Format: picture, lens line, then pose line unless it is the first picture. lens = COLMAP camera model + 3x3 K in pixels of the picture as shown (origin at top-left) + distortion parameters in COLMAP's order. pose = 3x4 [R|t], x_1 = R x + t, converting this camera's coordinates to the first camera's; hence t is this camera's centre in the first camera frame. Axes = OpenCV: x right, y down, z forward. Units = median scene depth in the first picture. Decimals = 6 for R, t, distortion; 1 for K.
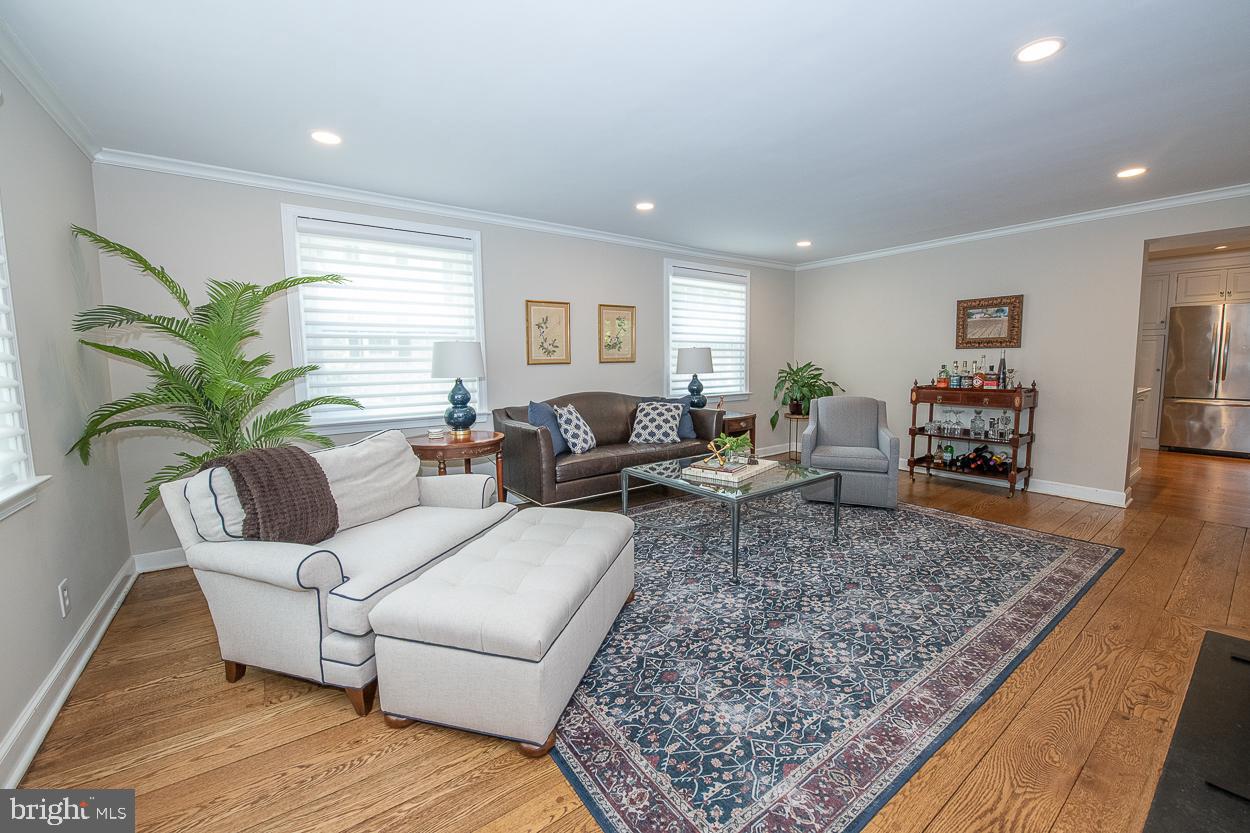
lens RADIAL K [[498.3, 0, 631.4], [0, 498.3, 412.5], [0, 0, 1]] dist [-0.015641, -0.000178]
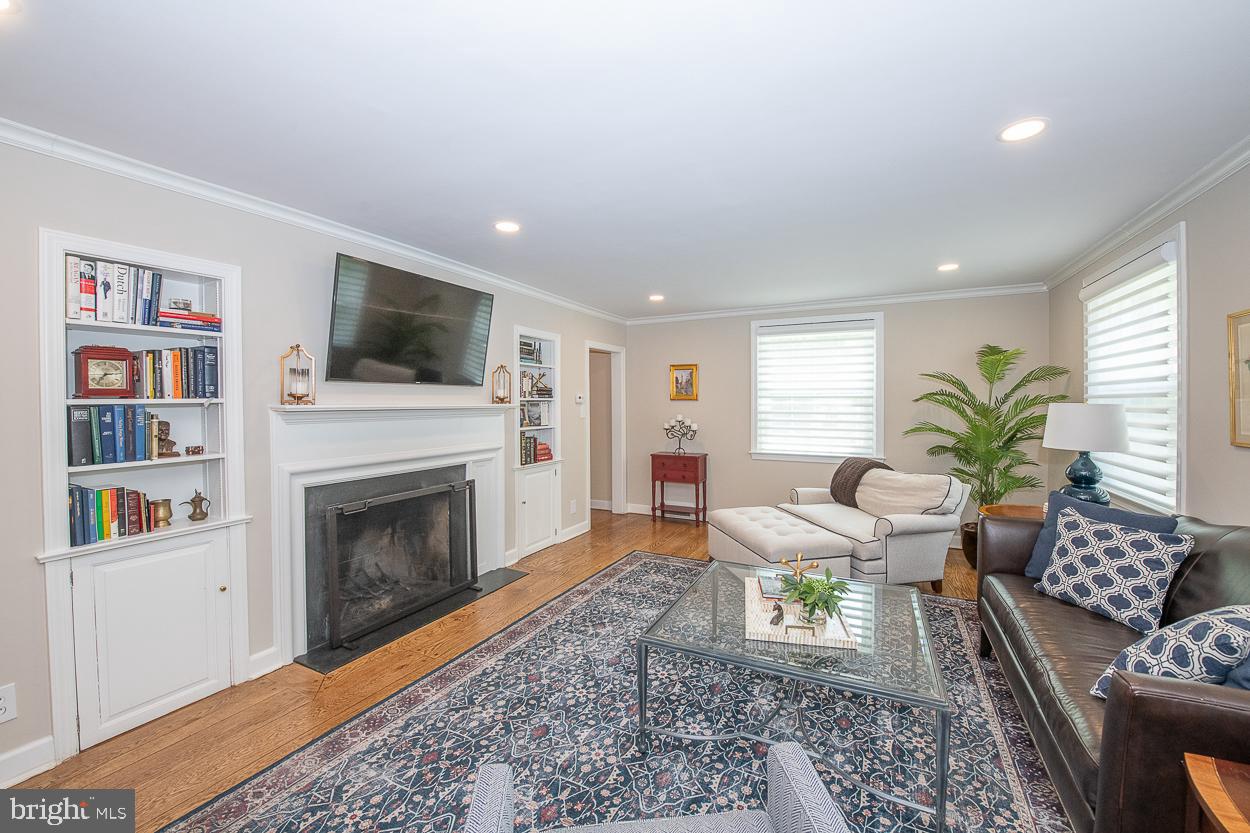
lens RADIAL K [[498.3, 0, 631.4], [0, 498.3, 412.5], [0, 0, 1]] dist [-0.015641, -0.000178]
pose [[-0.886519, 0.042608, -0.460726, 0.896945], [0.005404, 0.996636, 0.081772, -0.227242], [0.462661, 0.070002, -0.883767, 1.961605]]
